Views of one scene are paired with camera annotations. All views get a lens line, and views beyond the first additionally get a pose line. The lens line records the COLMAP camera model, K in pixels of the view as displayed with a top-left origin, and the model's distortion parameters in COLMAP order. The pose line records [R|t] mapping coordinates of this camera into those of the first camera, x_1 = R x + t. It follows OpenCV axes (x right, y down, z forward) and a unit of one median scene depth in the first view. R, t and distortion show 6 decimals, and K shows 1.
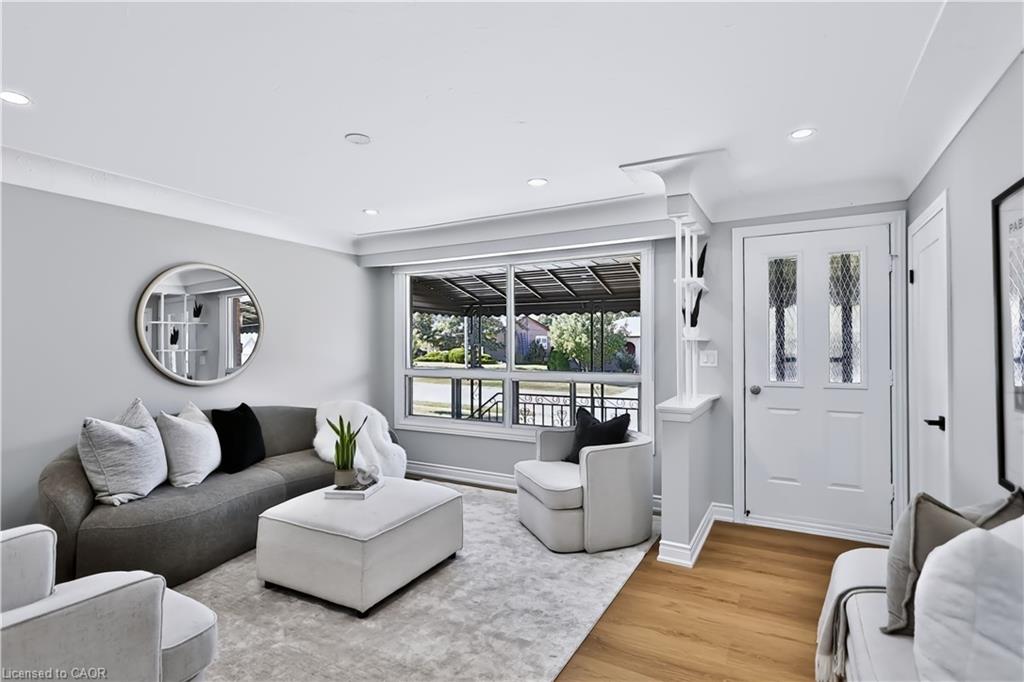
lens RADIAL K [[508.2, 0, 514.2], [0, 508.2, 341.7], [0, 0, 1]] dist [0.001324, 0.001045]
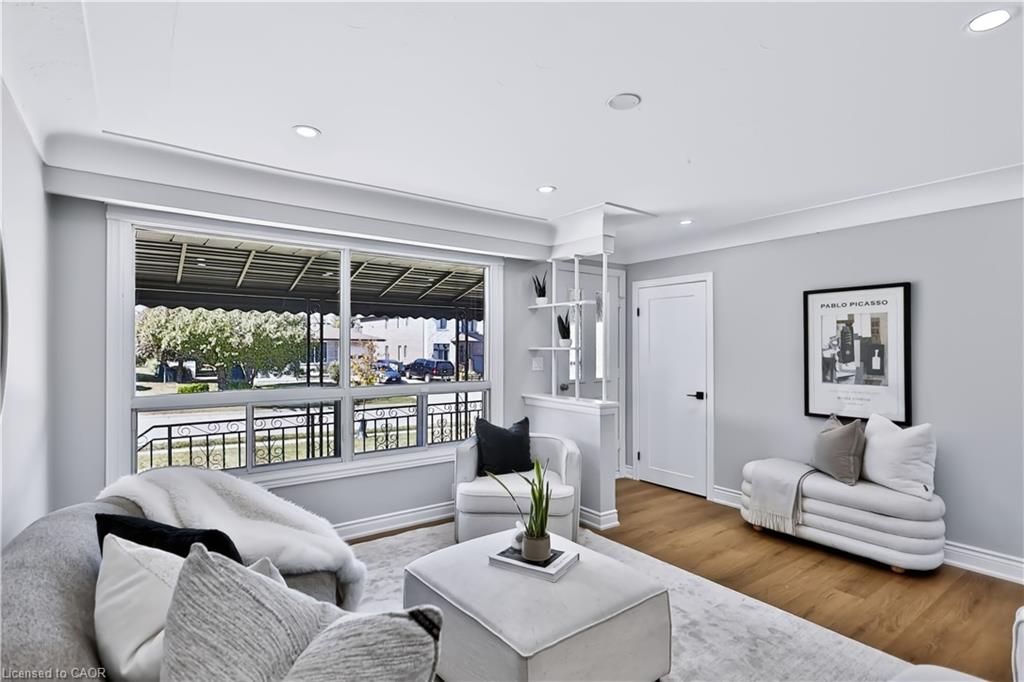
lens RADIAL K [[508.2, 0, 511.7], [0, 508.2, 343.7], [0, 0, 1]] dist [0.001324, 0.001045]
pose [[0.414570, 0.007819, 0.909984, -0.708187], [-0.011250, 0.999931, -0.003466, -0.009579], [-0.909948, -0.008800, 0.414629, 0.528371]]
